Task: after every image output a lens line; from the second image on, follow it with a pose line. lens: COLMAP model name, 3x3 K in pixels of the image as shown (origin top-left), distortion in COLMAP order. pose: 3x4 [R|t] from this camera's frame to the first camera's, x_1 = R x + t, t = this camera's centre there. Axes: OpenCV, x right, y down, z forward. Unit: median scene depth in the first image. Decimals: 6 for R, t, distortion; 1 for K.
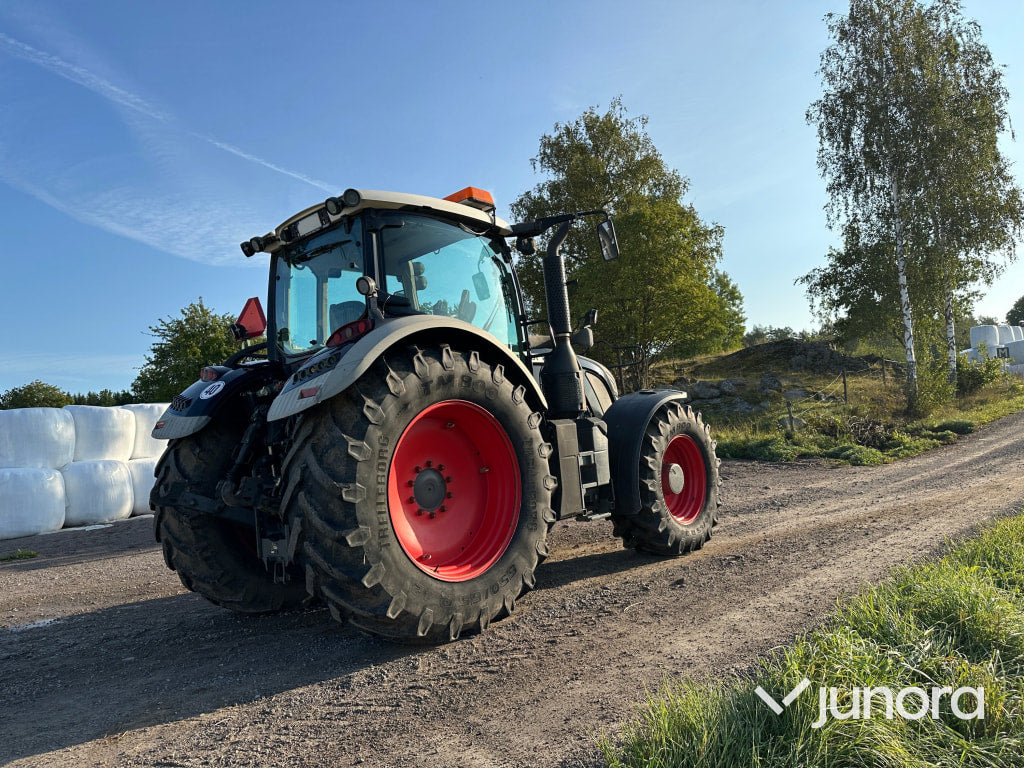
lens RADIAL K [[715.8, 0, 506.1], [0, 715.8, 380.3], [0, 0, 1]] dist [0.046335, -0.045378]
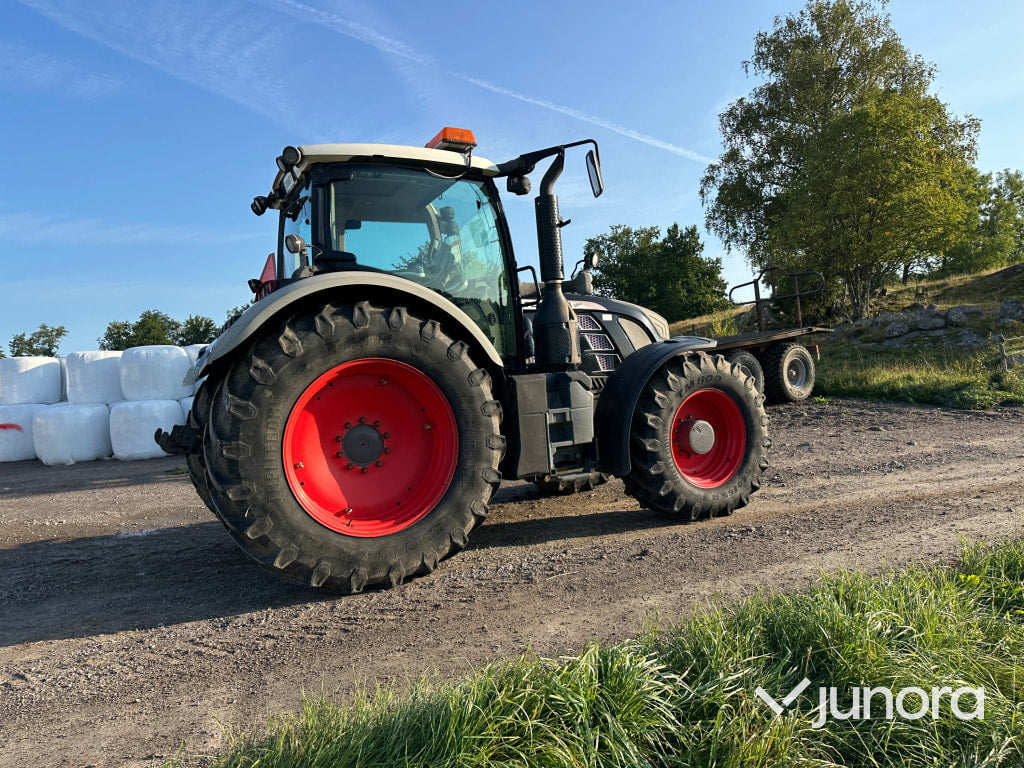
lens RADIAL K [[713.0, 0, 512.0], [0, 713.0, 384.0], [0, 0, 1]] dist [0.041052, -0.045461]
pose [[0.946953, 0.020341, -0.320729, 0.344325], [0.014259, 0.994353, 0.105164, -0.030653], [0.321057, -0.104158, 0.941315, 0.101707]]
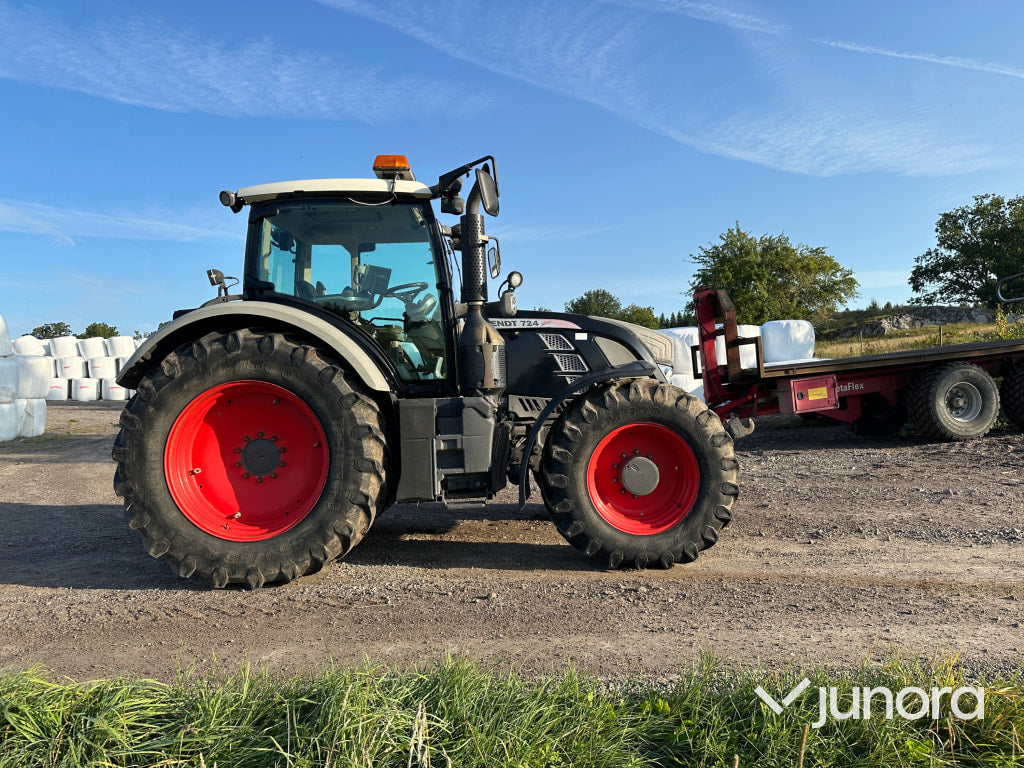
lens RADIAL K [[718.5, 0, 512.0], [0, 718.5, 384.0], [0, 0, 1]] dist [0.042394, -0.050010]
pose [[0.710808, 0.060629, -0.700768, 0.794438], [0.023474, 0.993679, 0.109782, -0.063437], [0.702994, -0.094483, 0.704892, 0.402430]]
